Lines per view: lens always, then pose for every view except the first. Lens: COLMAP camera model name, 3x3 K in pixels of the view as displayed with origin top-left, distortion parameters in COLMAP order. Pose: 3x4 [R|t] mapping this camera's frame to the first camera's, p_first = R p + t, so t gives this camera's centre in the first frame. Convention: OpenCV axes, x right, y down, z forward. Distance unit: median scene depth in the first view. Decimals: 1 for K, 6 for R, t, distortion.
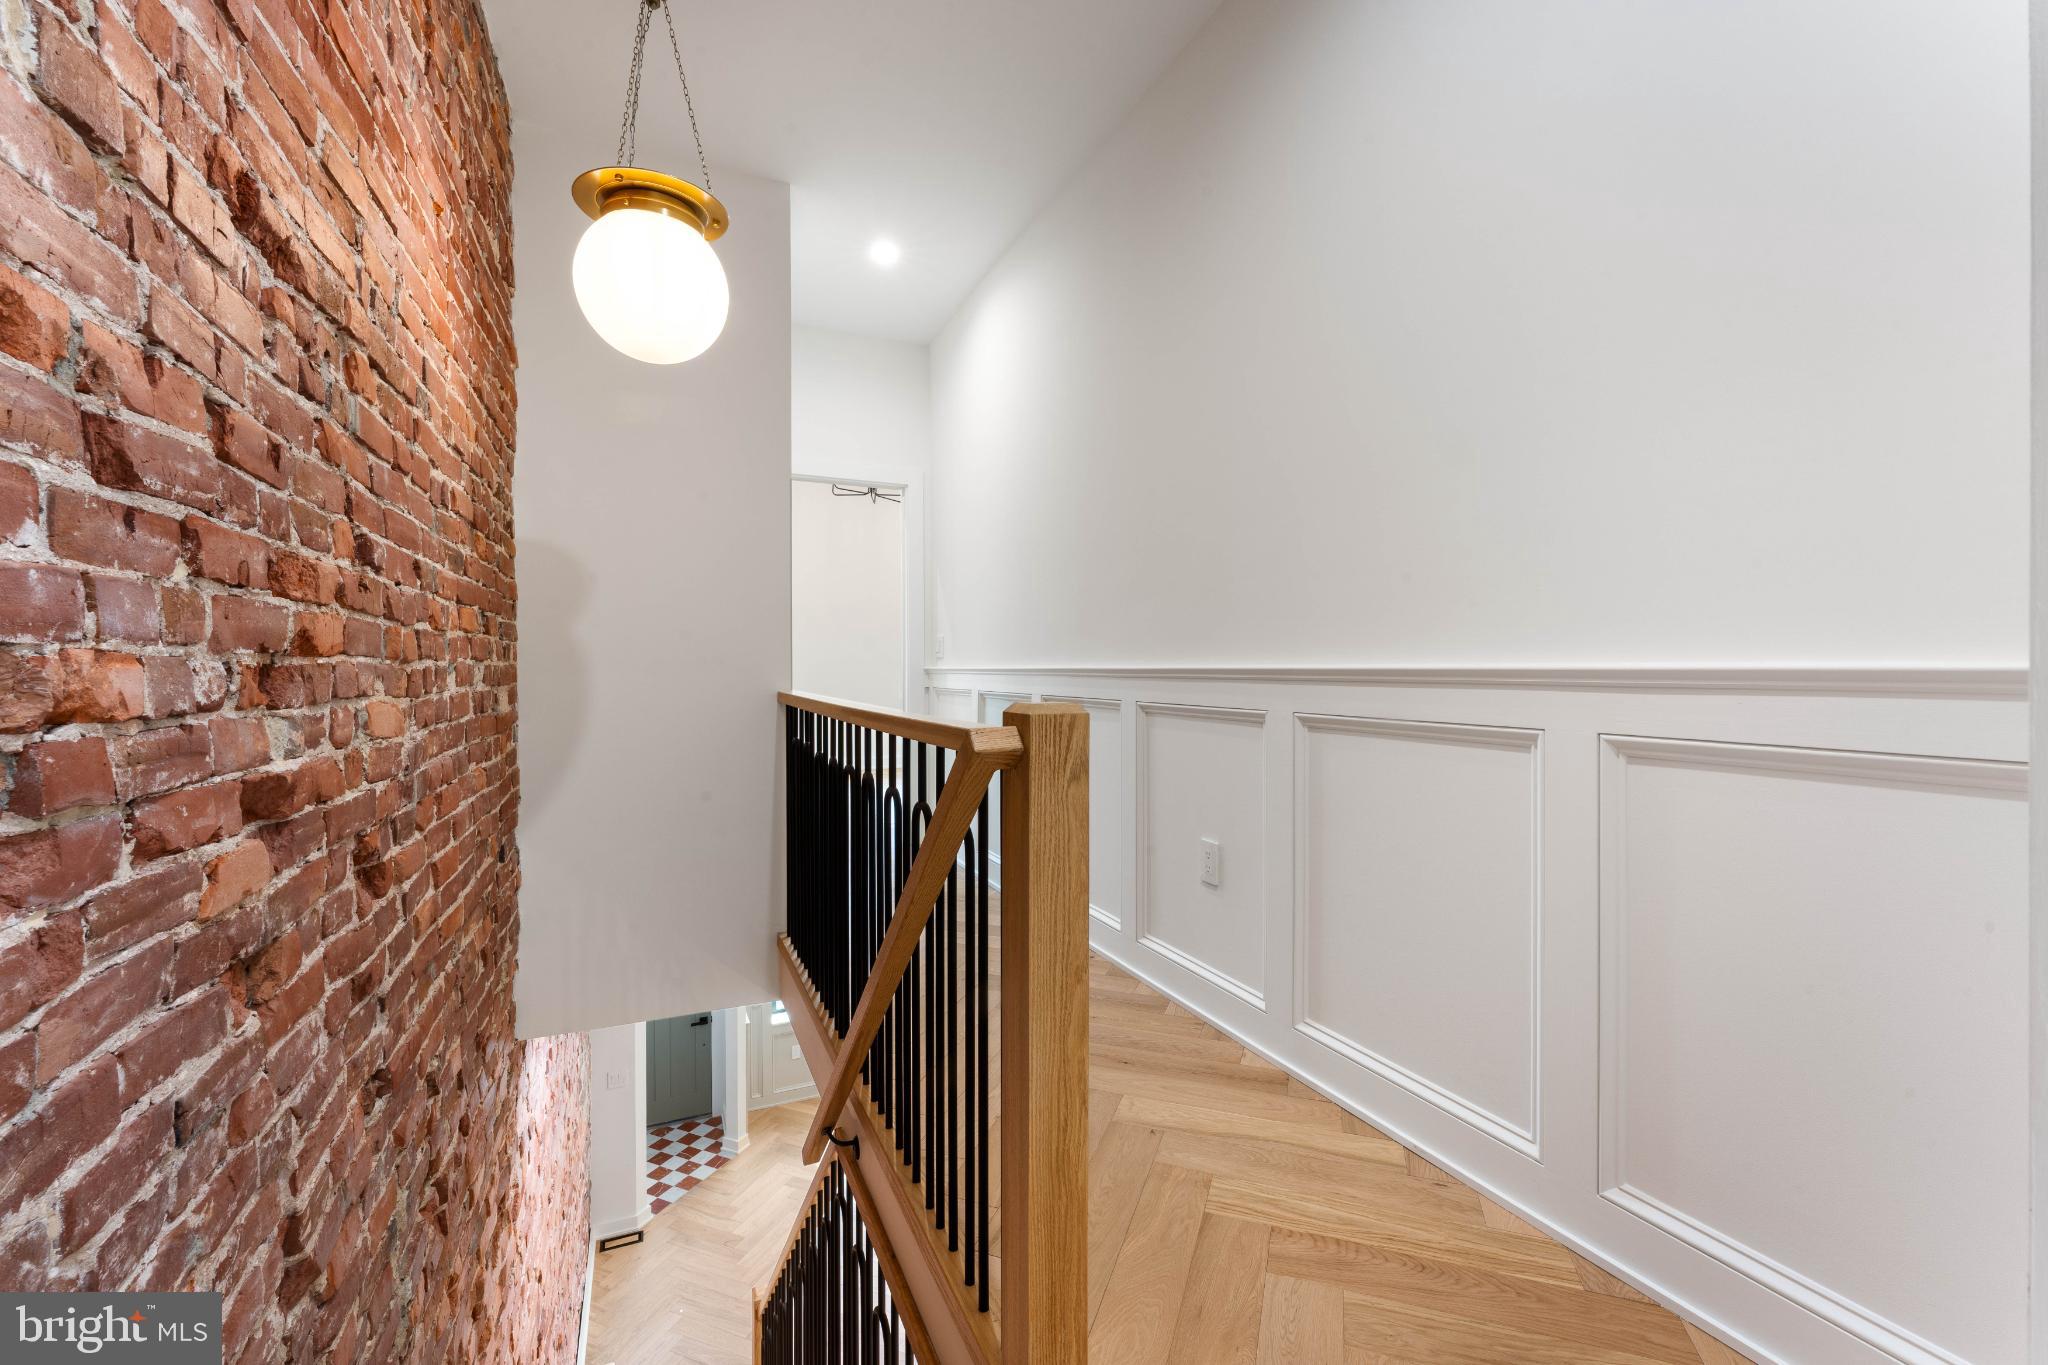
lens RADIAL K [[821.1, 0, 1041.6], [0, 821.1, 672.2], [0, 0, 1]] dist [0.000112, 0.000043]
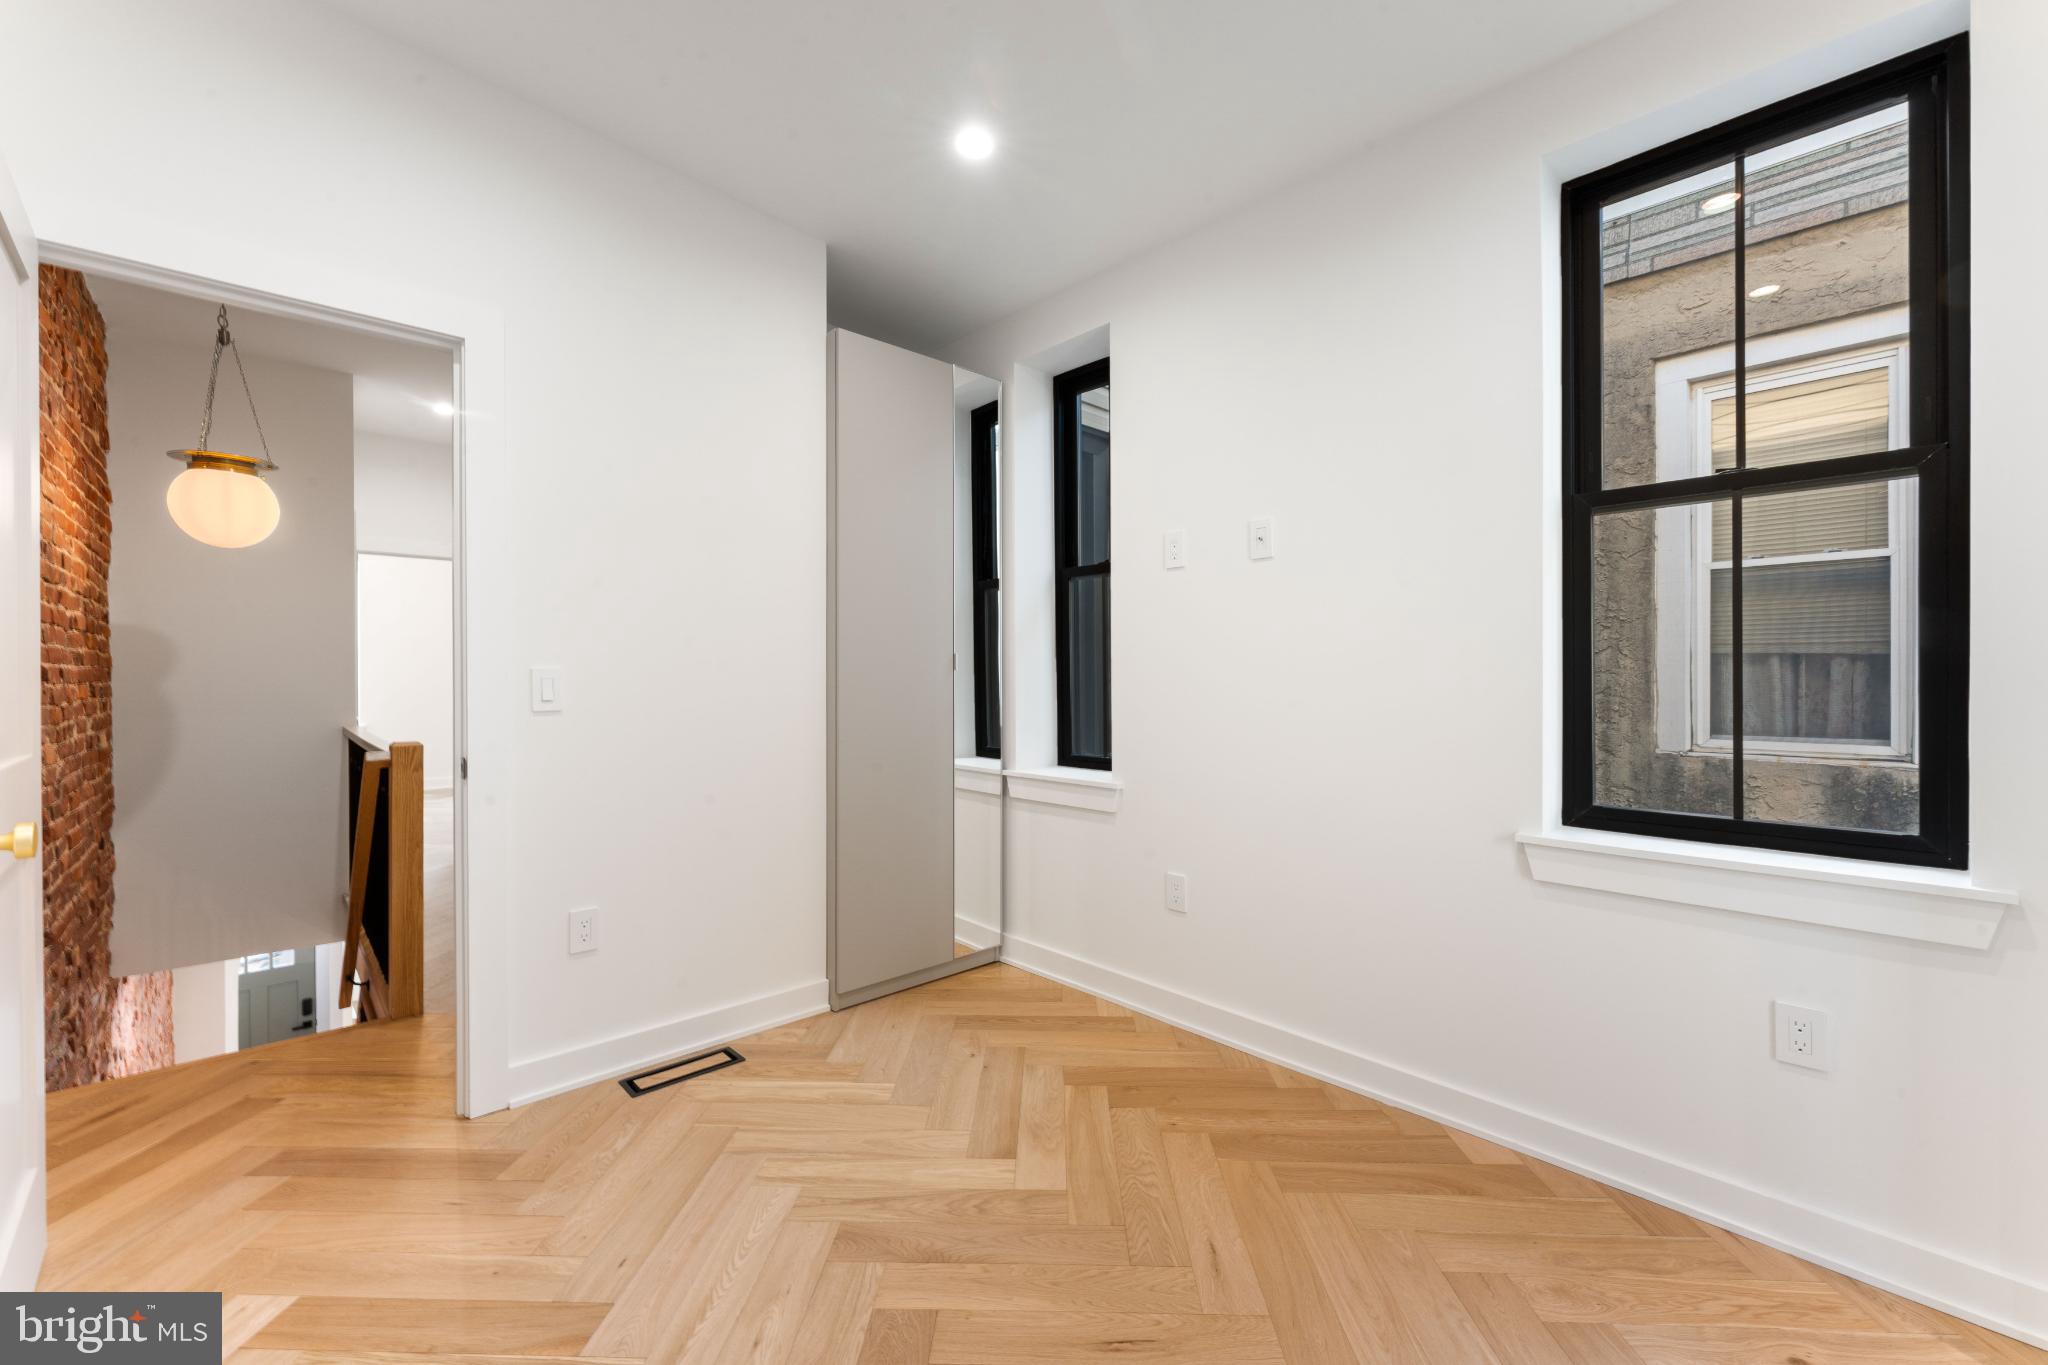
lens RADIAL K [[821.1, 0, 1027.2], [0, 821.1, 673.4], [0, 0, 1]] dist [0.000112, 0.000043]
pose [[0.953308, -0.004588, 0.301965, 0.623128], [0.006885, 0.999955, -0.006542, -0.082086], [-0.301922, 0.008316, 0.953296, -1.174789]]
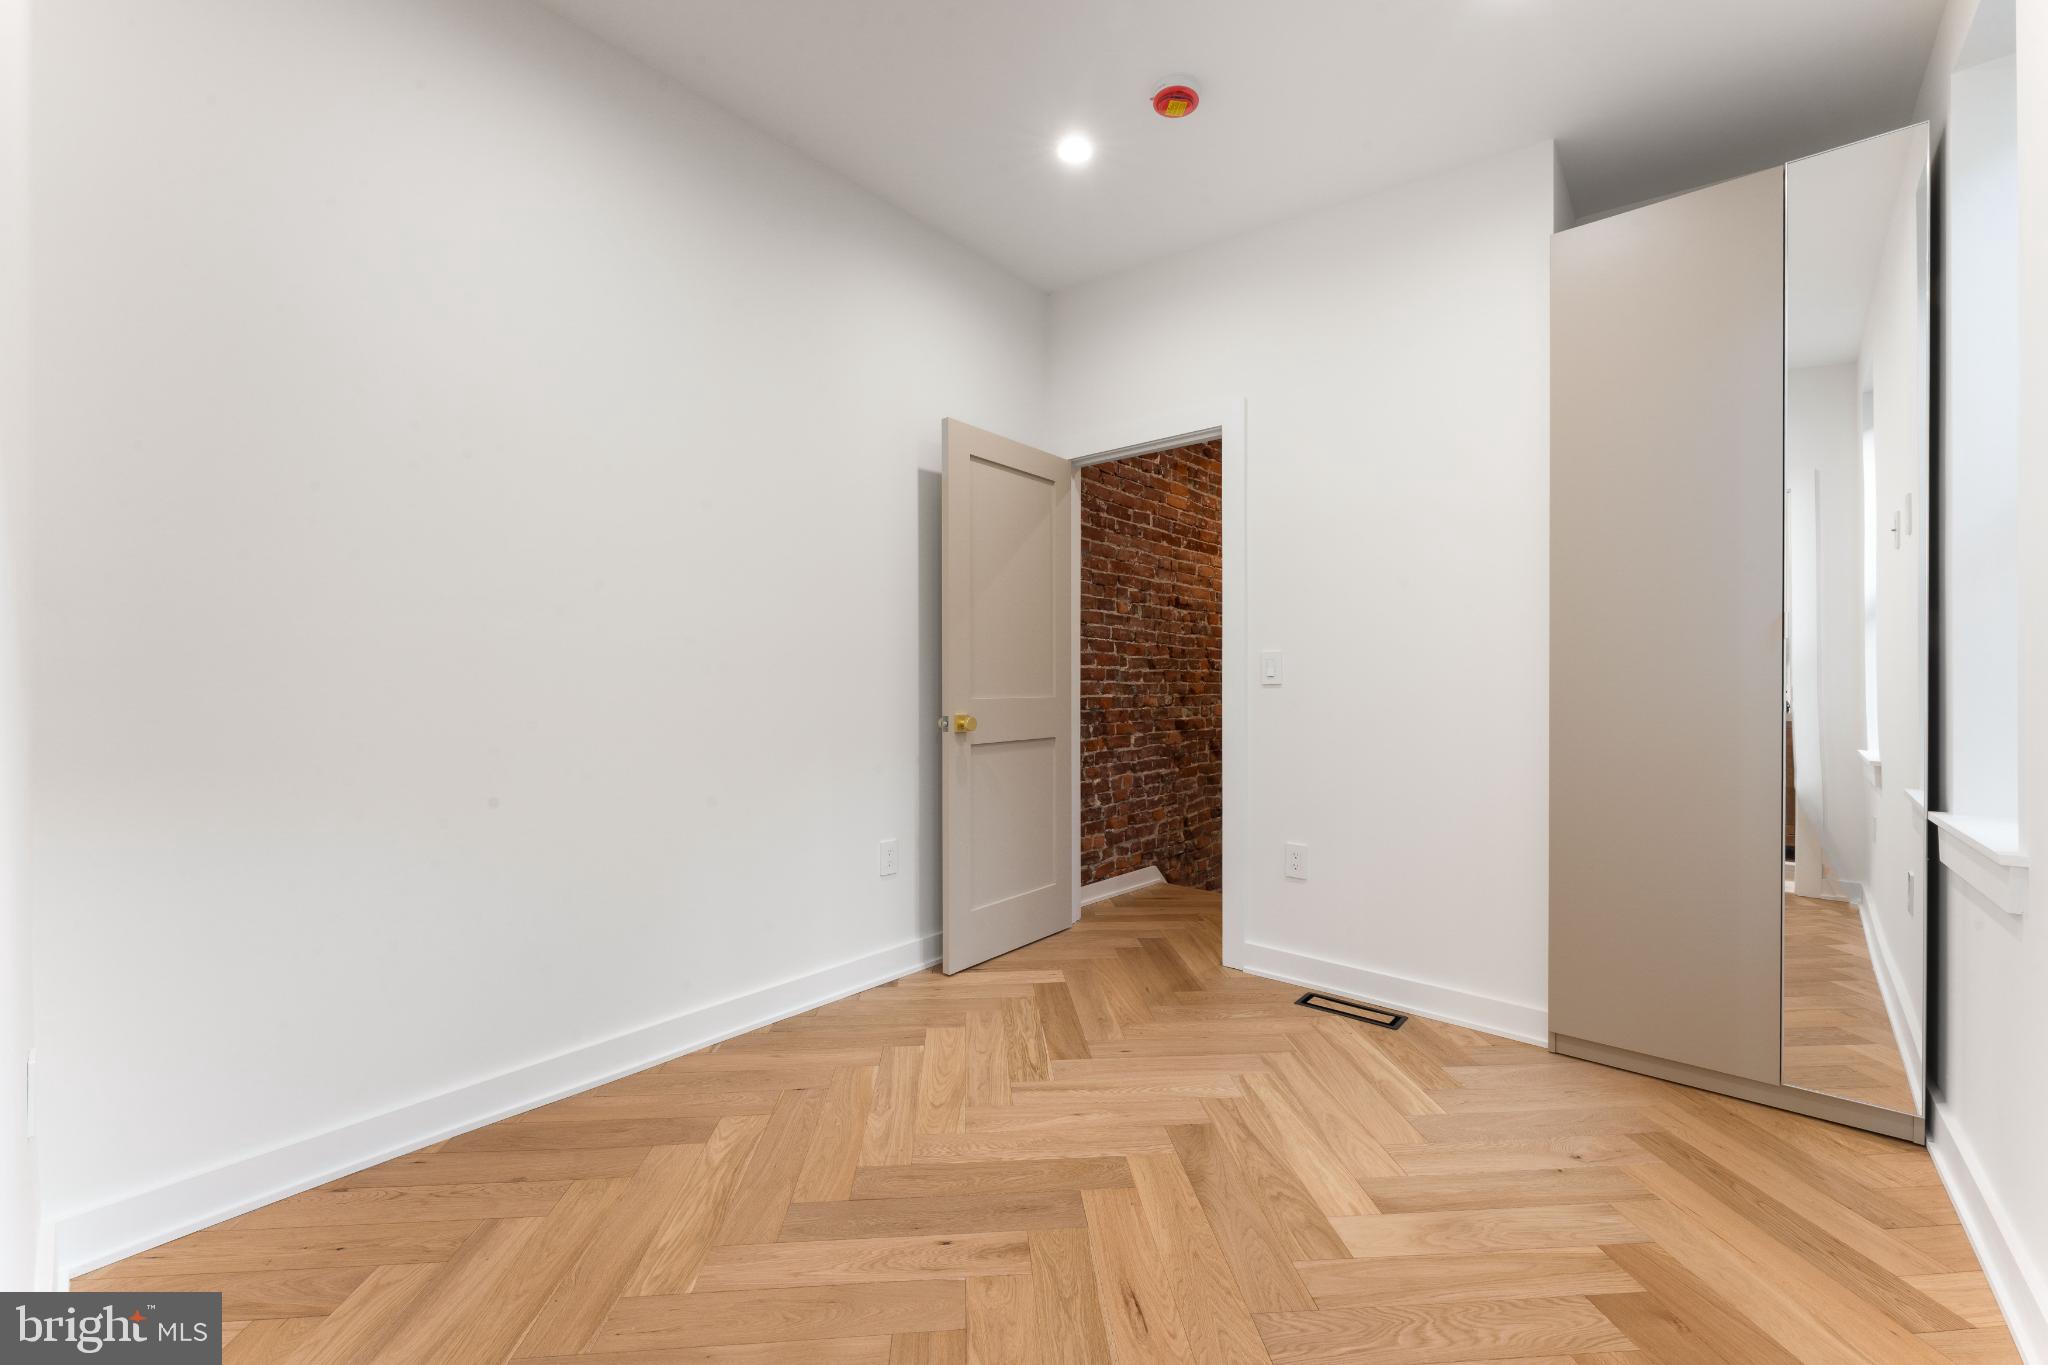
lens RADIAL K [[821.1, 0, 1037.0], [0, 821.1, 683.8], [0, 0, 1]] dist [0.000112, 0.000043]
pose [[0.415831, 0.000401, -0.909442, 1.539568], [-0.004746, 0.999987, -0.001729, -0.035814], [0.909429, 0.005035, 0.415828, -0.881658]]
